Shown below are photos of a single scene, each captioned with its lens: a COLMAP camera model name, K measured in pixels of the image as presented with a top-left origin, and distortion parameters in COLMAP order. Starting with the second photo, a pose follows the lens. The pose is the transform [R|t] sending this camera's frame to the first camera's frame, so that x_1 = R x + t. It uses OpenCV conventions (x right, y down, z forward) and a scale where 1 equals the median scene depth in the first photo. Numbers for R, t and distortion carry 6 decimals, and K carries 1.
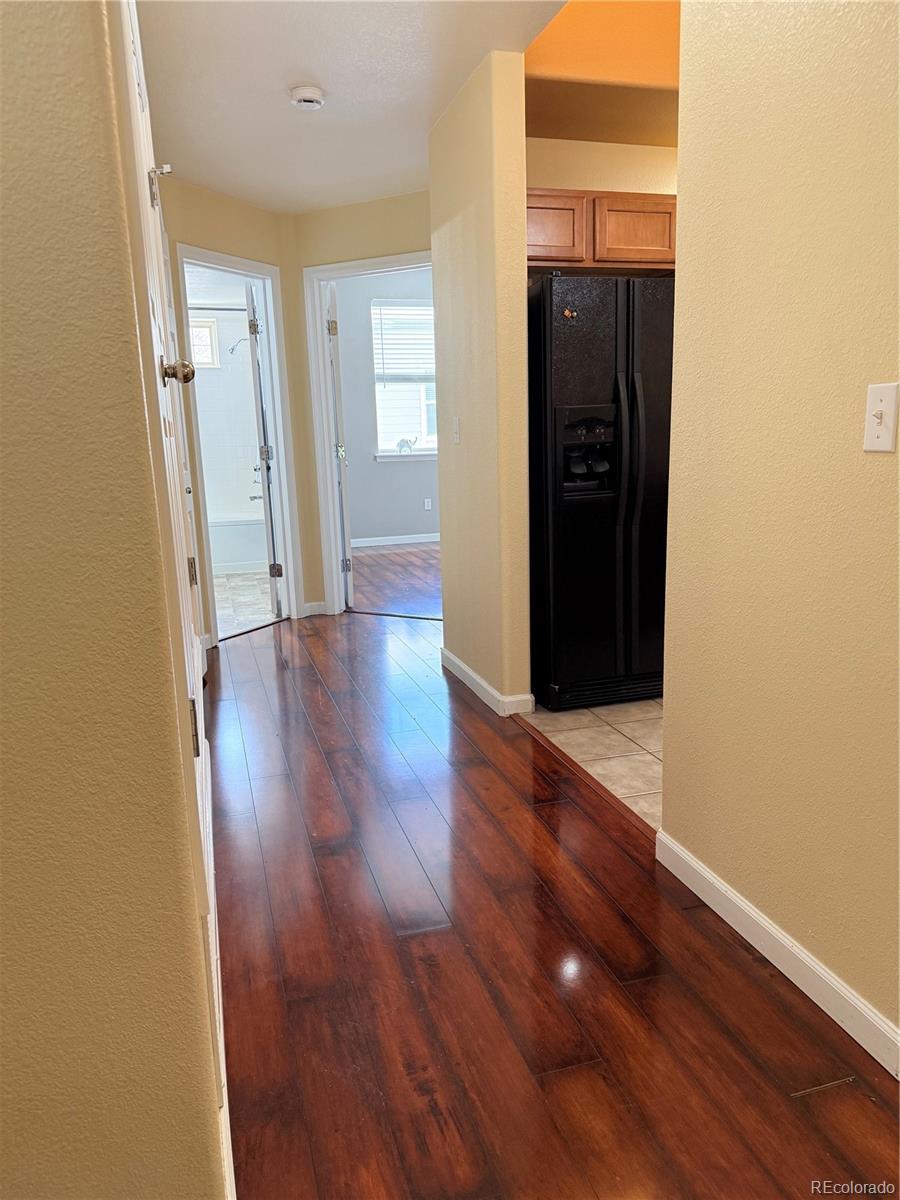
lens RADIAL K [[845.4, 0, 449.2], [0, 845.4, 599.0], [0, 0, 1]] dist [-0.039903, -0.001069]
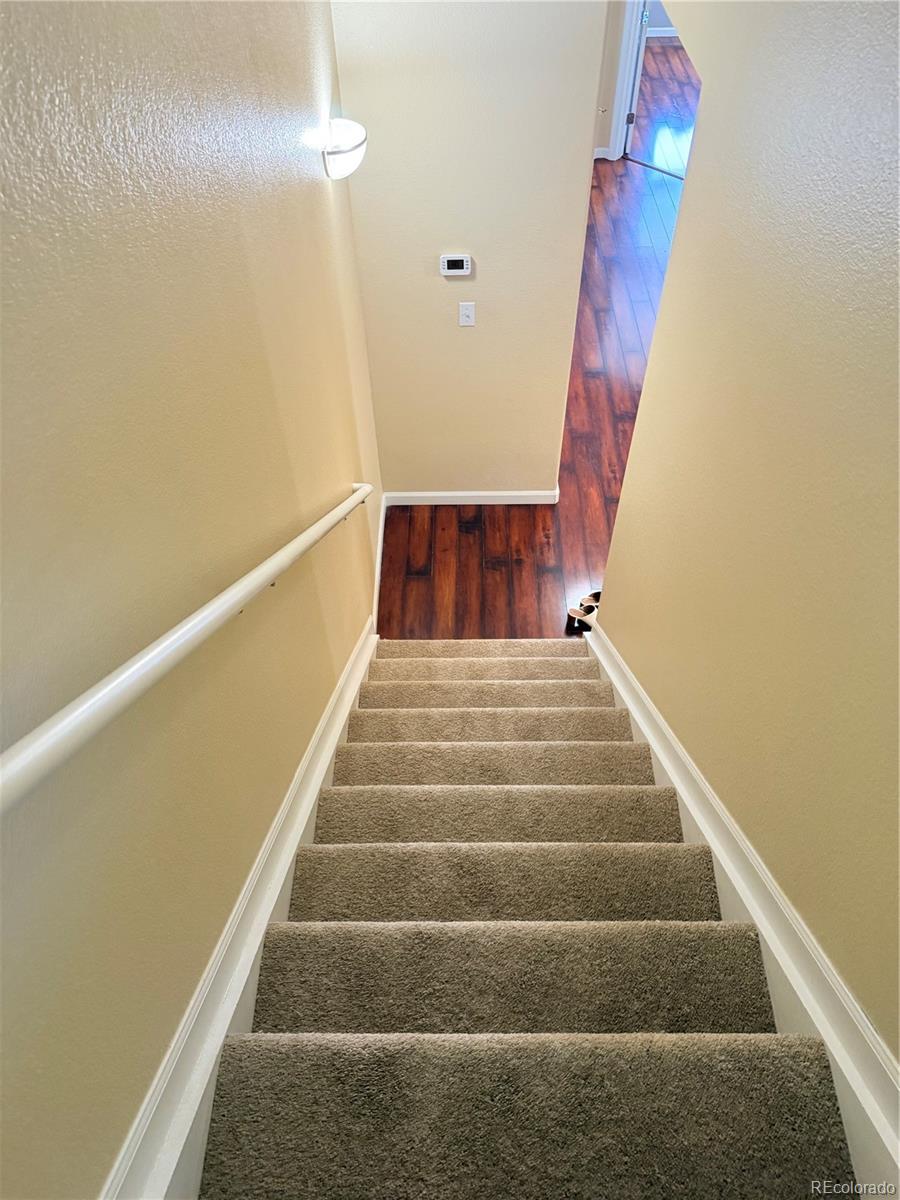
lens RADIAL K [[845.4, 0, 451.3], [0, 845.4, 599.1], [0, 0, 1]] dist [-0.039903, -0.001069]
pose [[0.955653, 0.226959, -0.187661, 0.088848], [-0.060262, 0.774454, 0.629754, -0.966208], [0.288263, -0.590518, 0.753786, -1.781358]]
